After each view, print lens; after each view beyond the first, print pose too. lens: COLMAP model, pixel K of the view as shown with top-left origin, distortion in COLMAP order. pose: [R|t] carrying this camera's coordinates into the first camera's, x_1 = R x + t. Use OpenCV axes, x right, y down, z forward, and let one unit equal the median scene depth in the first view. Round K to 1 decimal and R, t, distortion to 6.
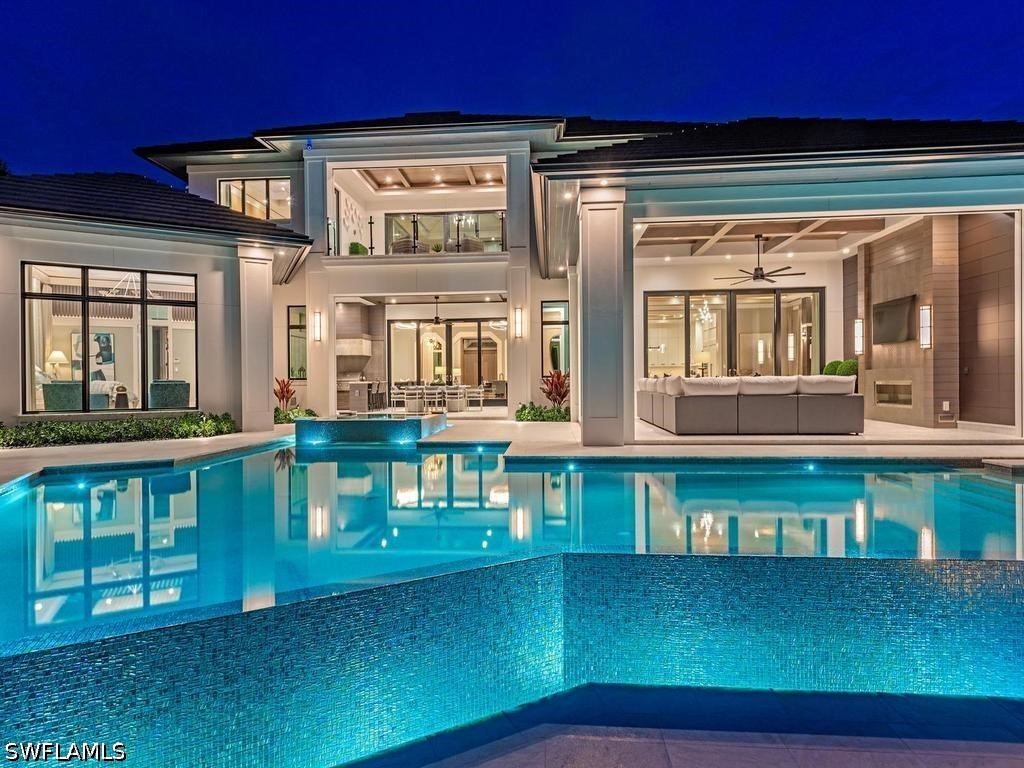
lens RADIAL K [[540.6, 0, 512.0], [0, 540.6, 384.0], [0, 0, 1]] dist [0.002850, -0.000337]
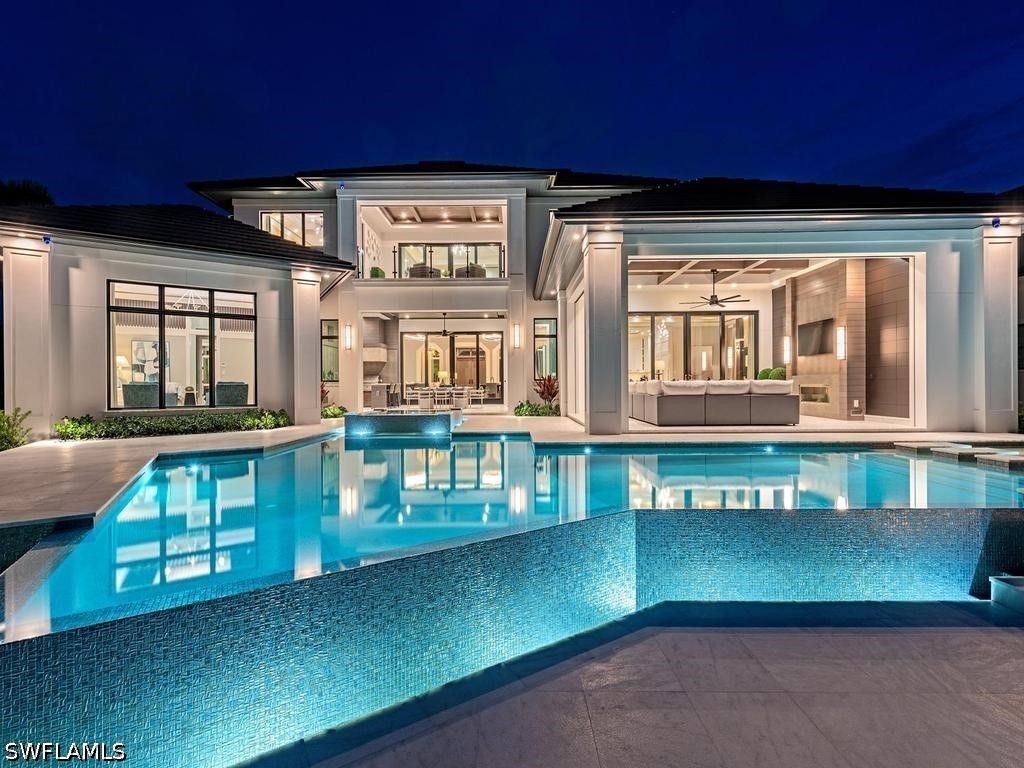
lens RADIAL K [[457.1, 0, 508.2], [0, 457.1, 384.3], [0, 0, 1]] dist [0.002098, 0.000389]
pose [[0.997669, 0.003337, 0.068156, -0.096783], [-0.003041, 0.999986, -0.004435, 0.001343], [-0.068170, 0.004217, 0.997665, -0.040584]]
